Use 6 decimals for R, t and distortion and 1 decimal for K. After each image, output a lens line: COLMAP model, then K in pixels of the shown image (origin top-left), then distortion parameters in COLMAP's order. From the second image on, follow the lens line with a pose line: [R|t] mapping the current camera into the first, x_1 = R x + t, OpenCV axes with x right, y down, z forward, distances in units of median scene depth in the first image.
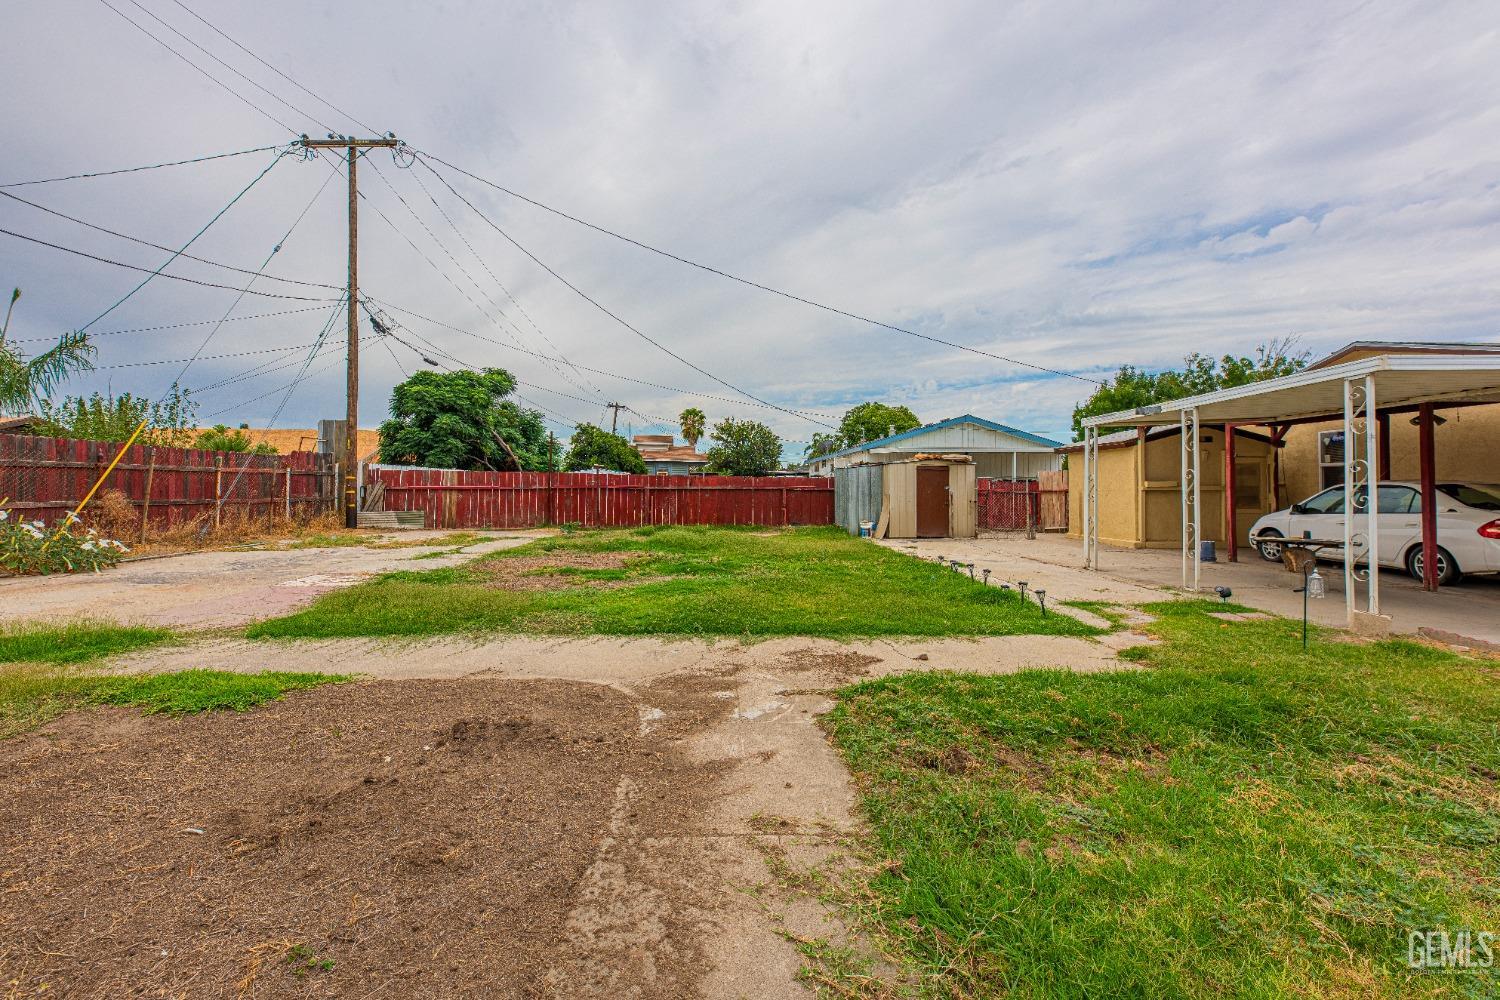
lens RADIAL K [[610.3, 0, 755.9], [0, 610.3, 470.4], [0, 0, 1]] dist [0.000268, -0.000393]
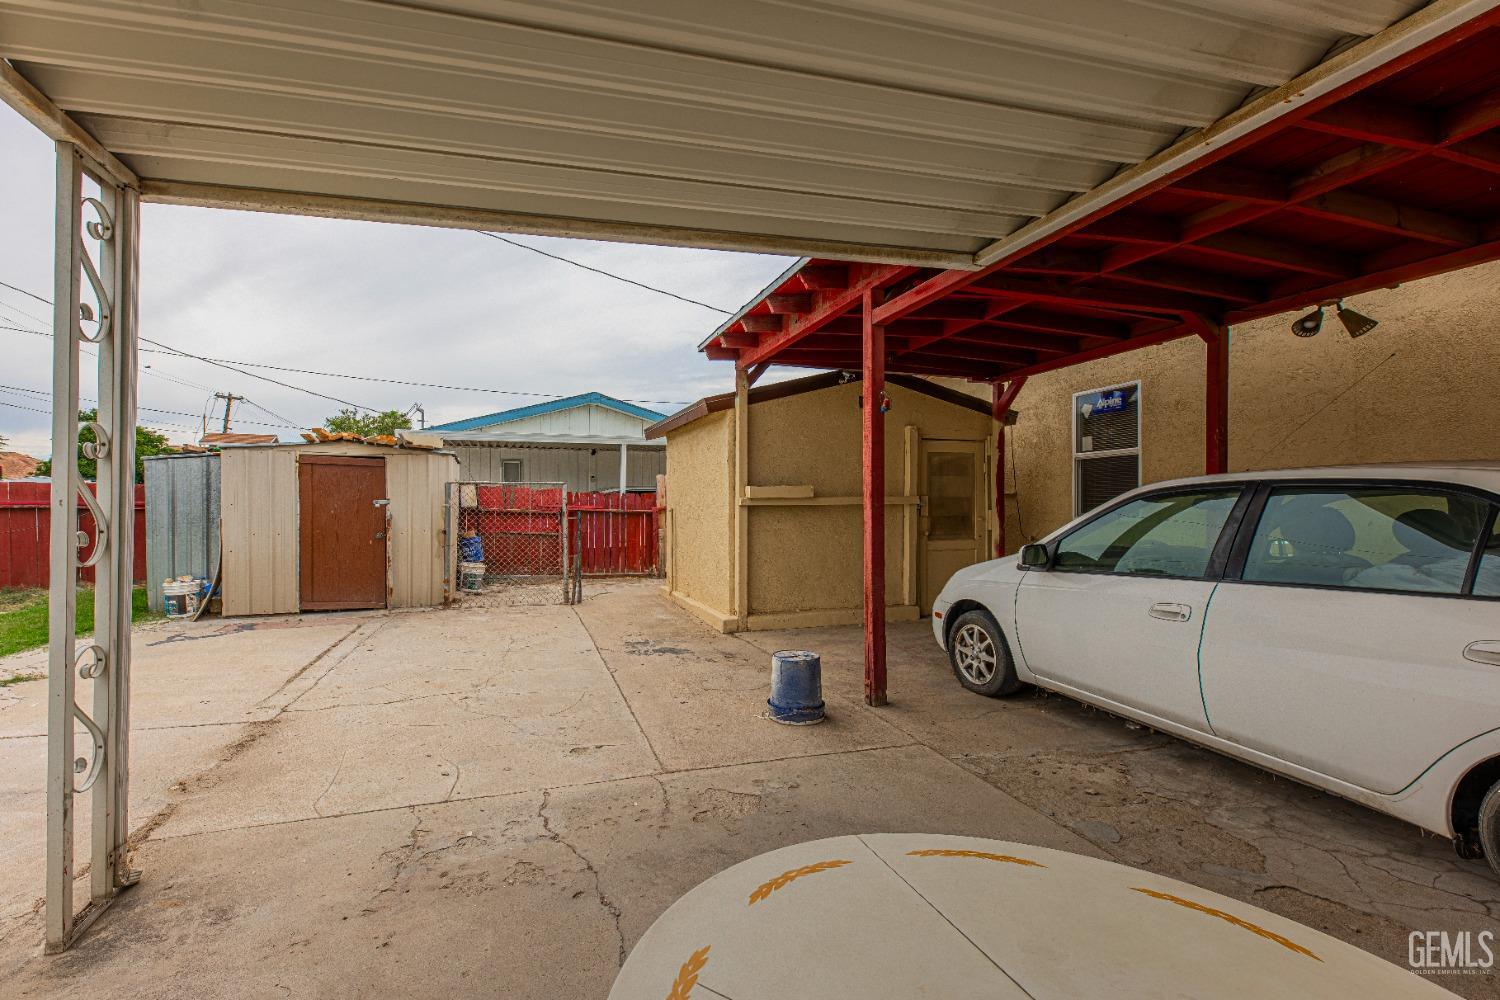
lens RADIAL K [[648.8, 0, 635.2], [0, 648.8, 501.5], [0, 0, 1]] dist [0.002718, 0.000321]
pose [[0.984865, -0.003527, 0.173286, 0.321089], [-0.000056, 0.999786, 0.020669, 0.013174], [-0.173322, -0.020366, 0.984655, 0.363027]]
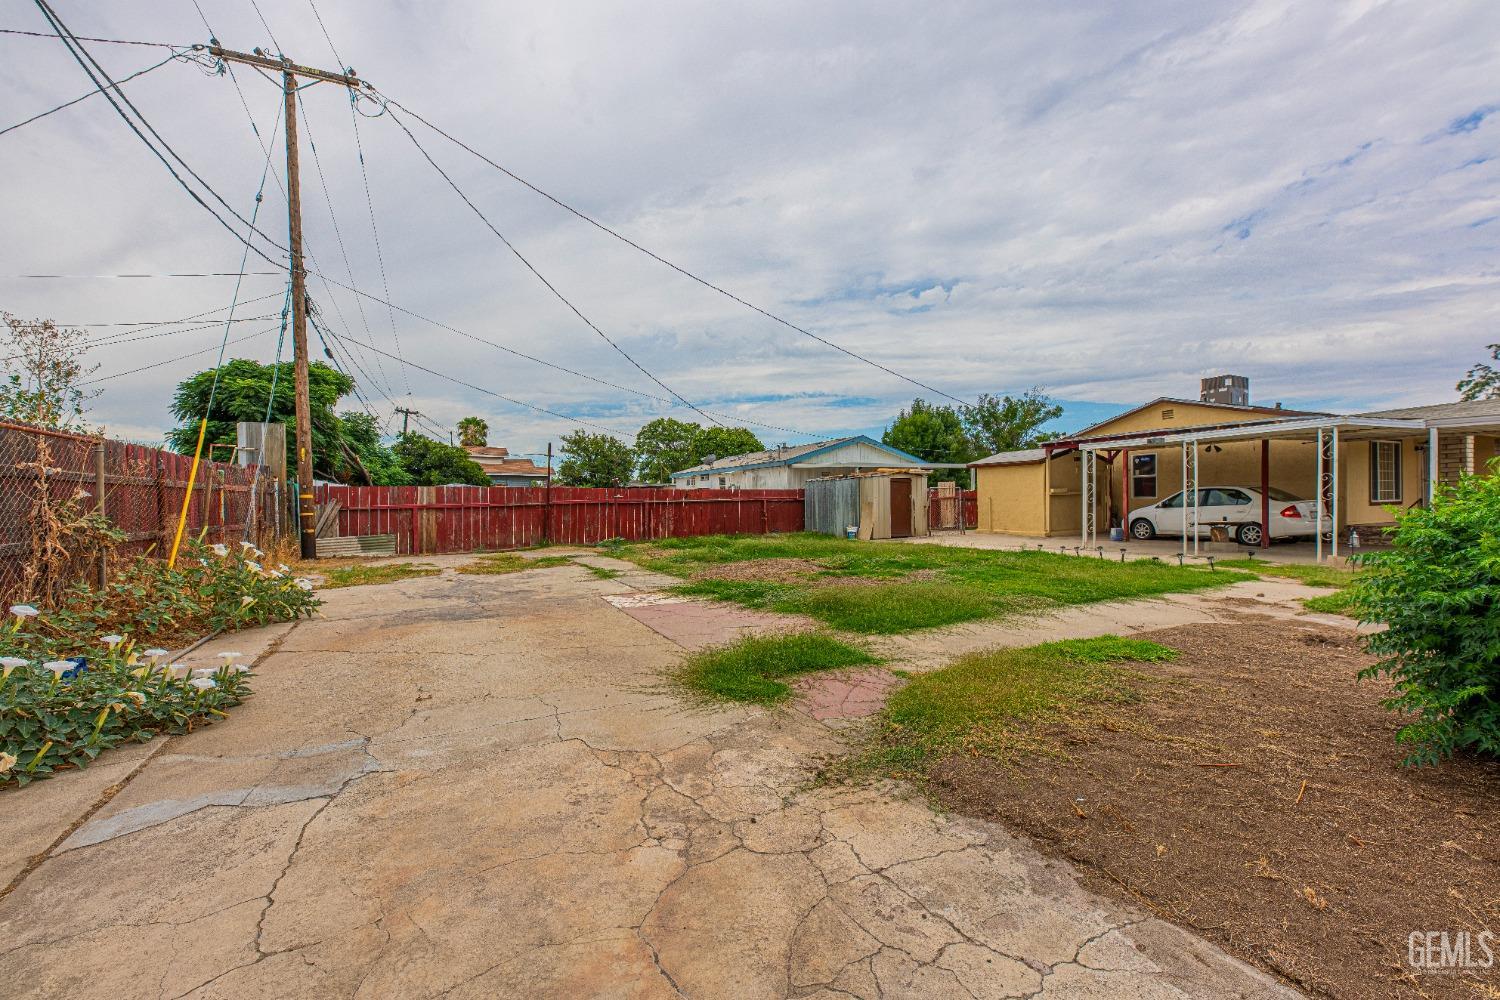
lens RADIAL K [[602.7, 0, 756.3], [0, 602.7, 502.1], [0, 0, 1]] dist [-0.001751, -0.000670]
pose [[0.902156, -0.021201, 0.430890, -0.407546], [0.008287, 0.999459, 0.031825, -0.000765], [-0.431331, -0.025140, 0.901843, 0.030903]]
